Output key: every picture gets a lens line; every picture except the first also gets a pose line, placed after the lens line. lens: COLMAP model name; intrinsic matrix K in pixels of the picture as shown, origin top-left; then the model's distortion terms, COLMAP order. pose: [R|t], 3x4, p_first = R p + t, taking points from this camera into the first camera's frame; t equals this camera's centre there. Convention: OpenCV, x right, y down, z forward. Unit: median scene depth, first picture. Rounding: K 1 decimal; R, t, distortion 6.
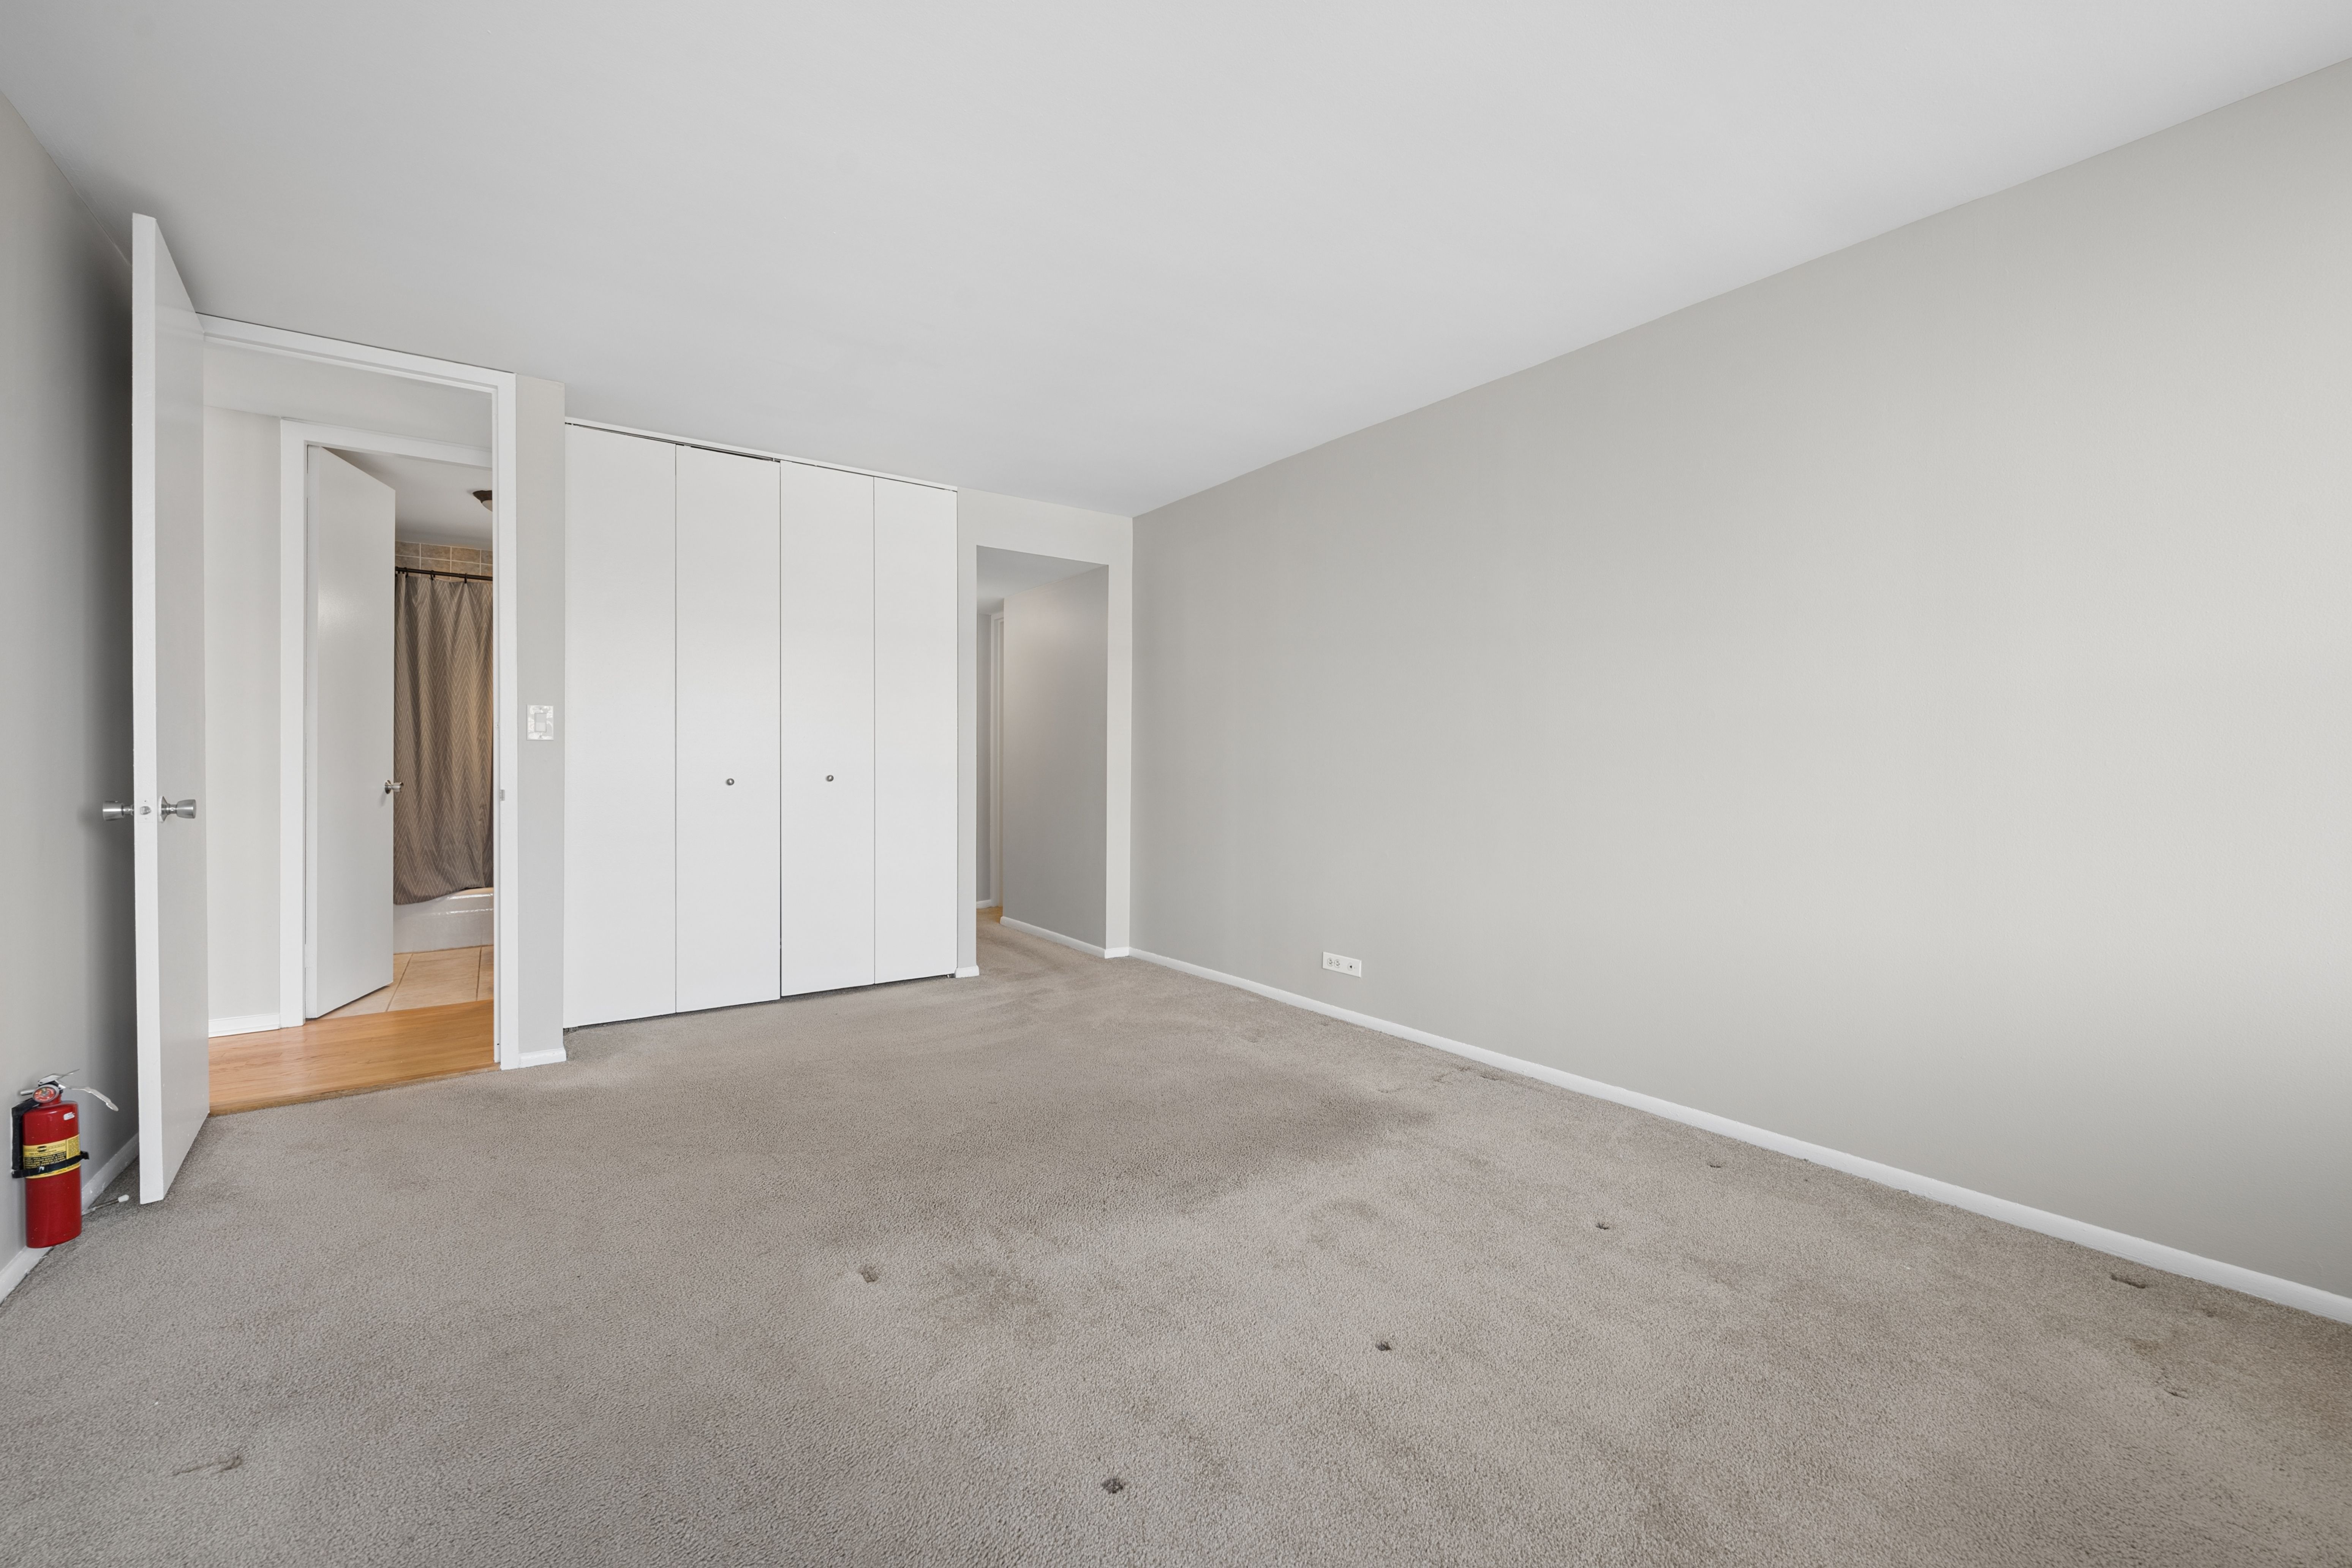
lens RADIAL K [[941.2, 0, 1177.6], [0, 941.2, 776.3], [0, 0, 1]] dist [-0.000736, 0.000015]
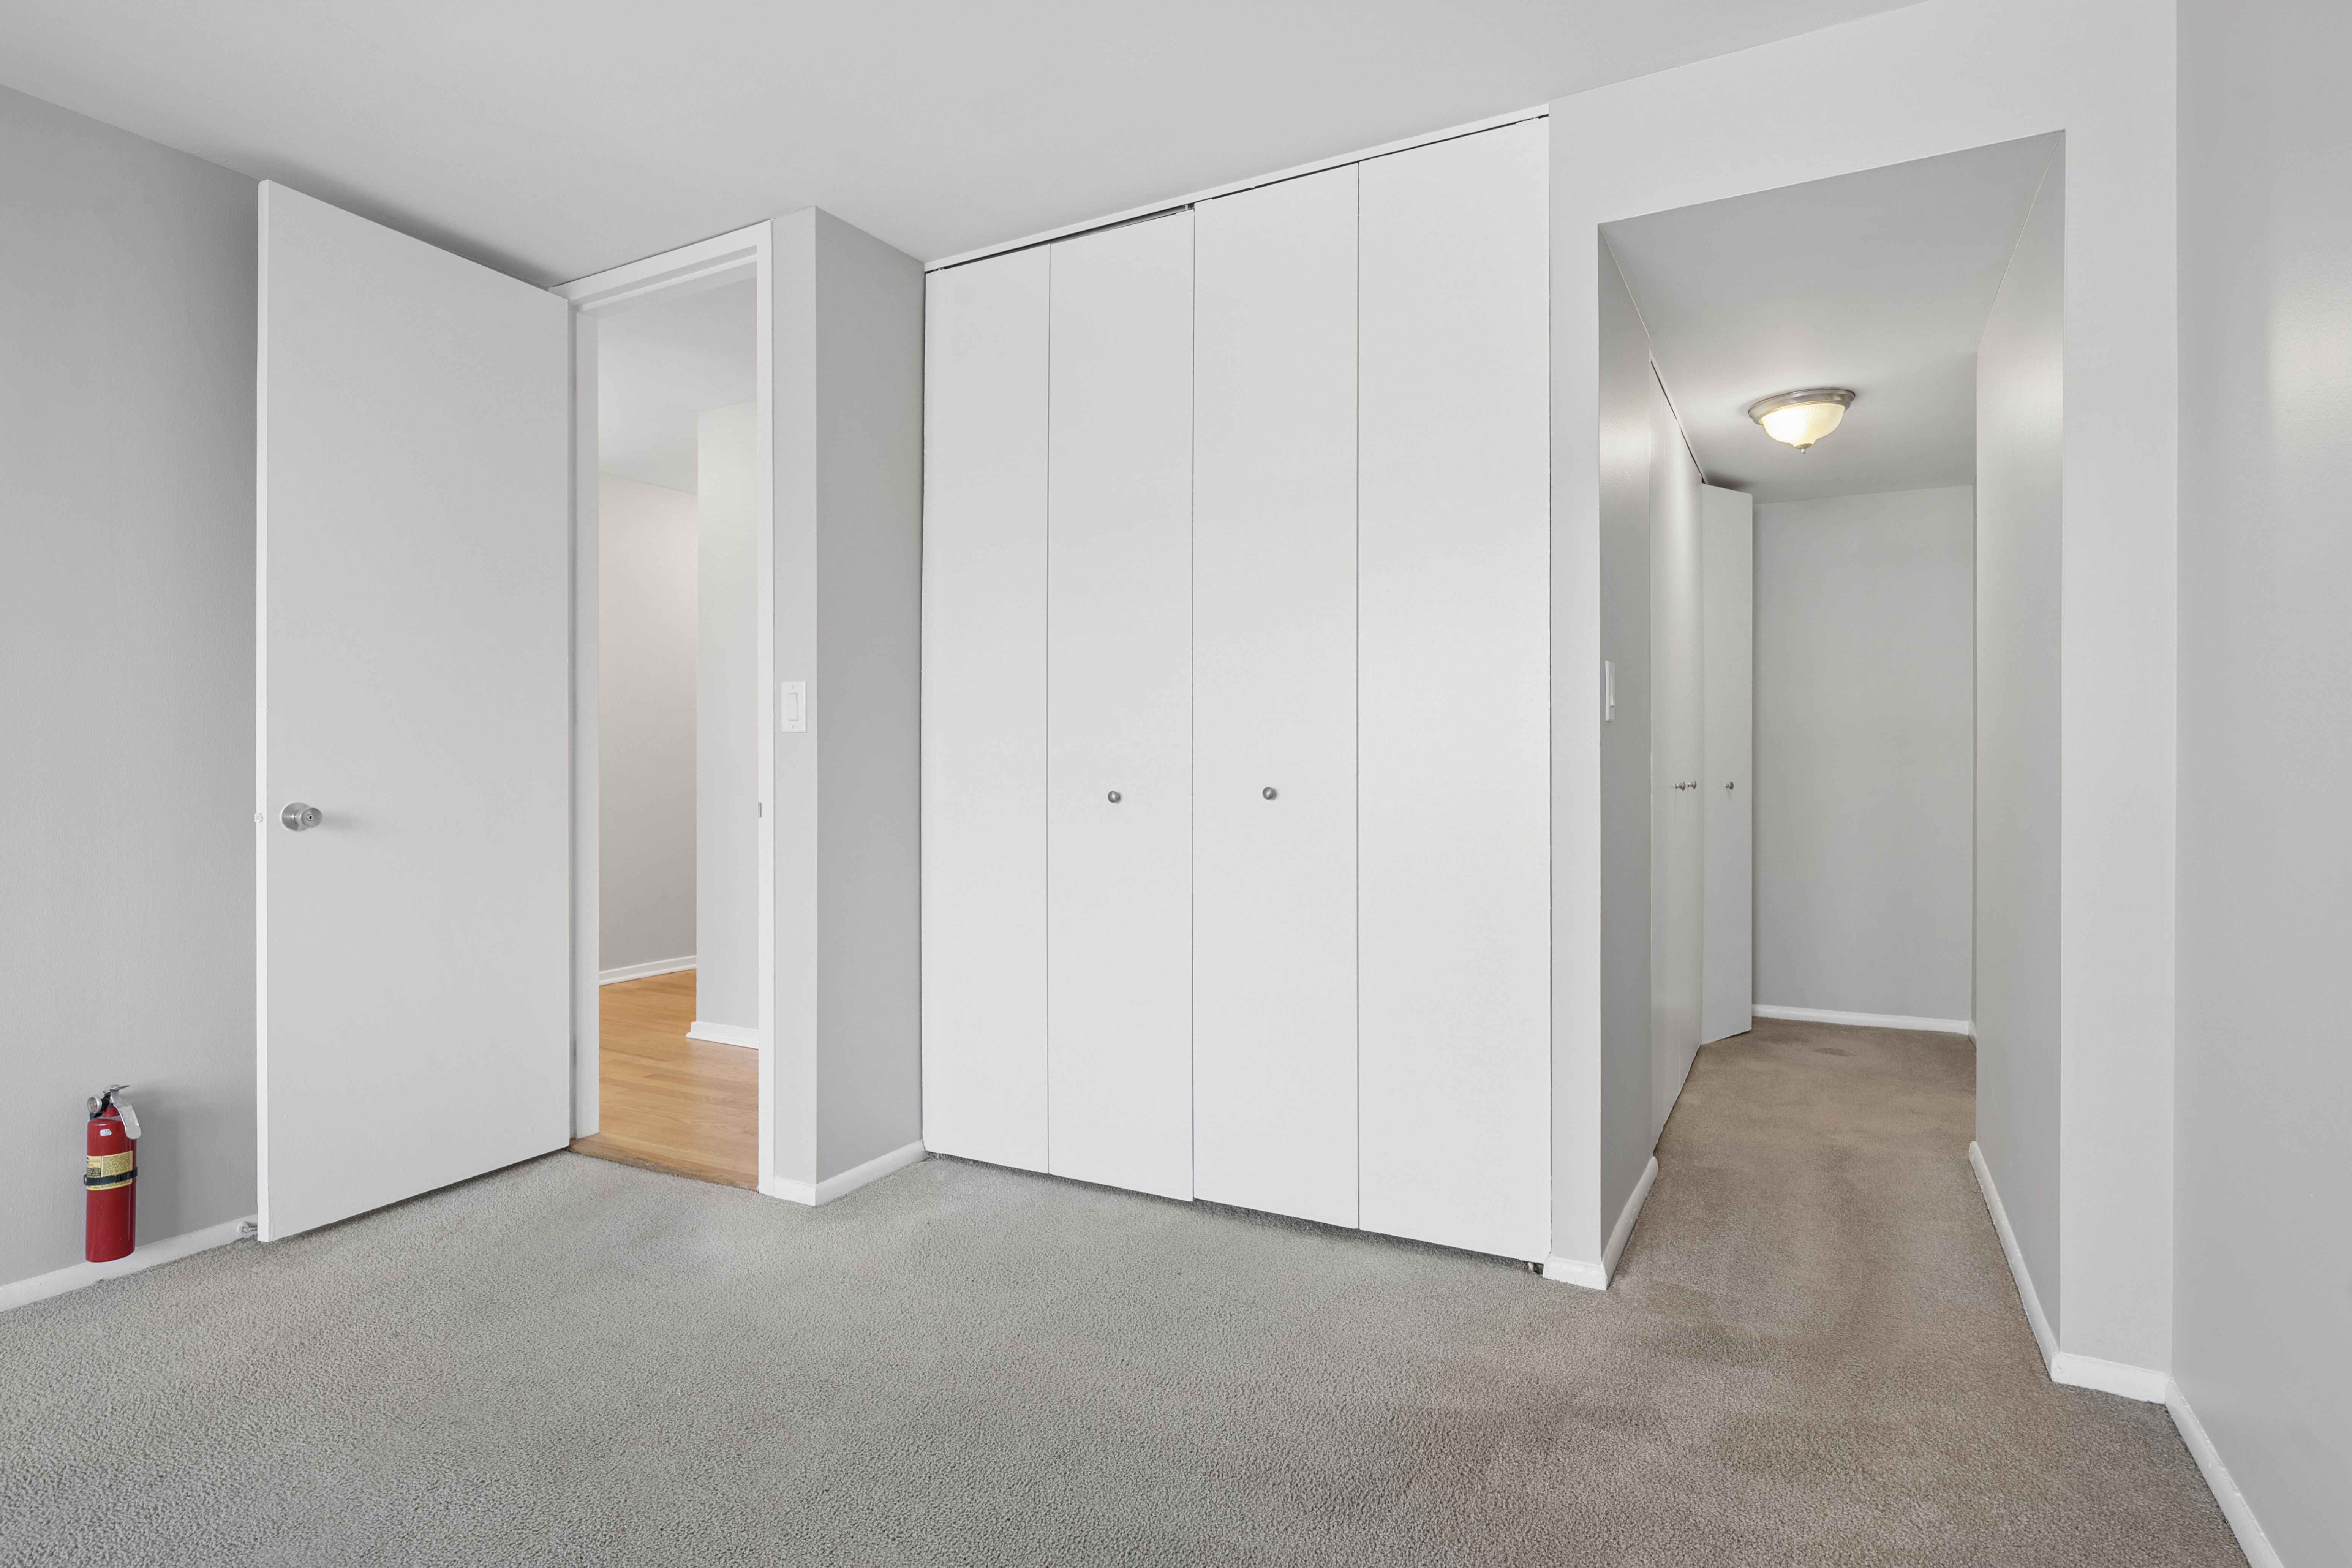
lens RADIAL K [[1198.2, 0, 1177.1], [0, 1198.2, 749.3], [0, 0, 1]] dist [-0.002124, -0.000033]
pose [[0.438137, -0.004218, -0.898898, 0.242528], [-0.005165, 0.999961, -0.007209, -0.020882], [0.898893, 0.007802, 0.438098, 0.870278]]
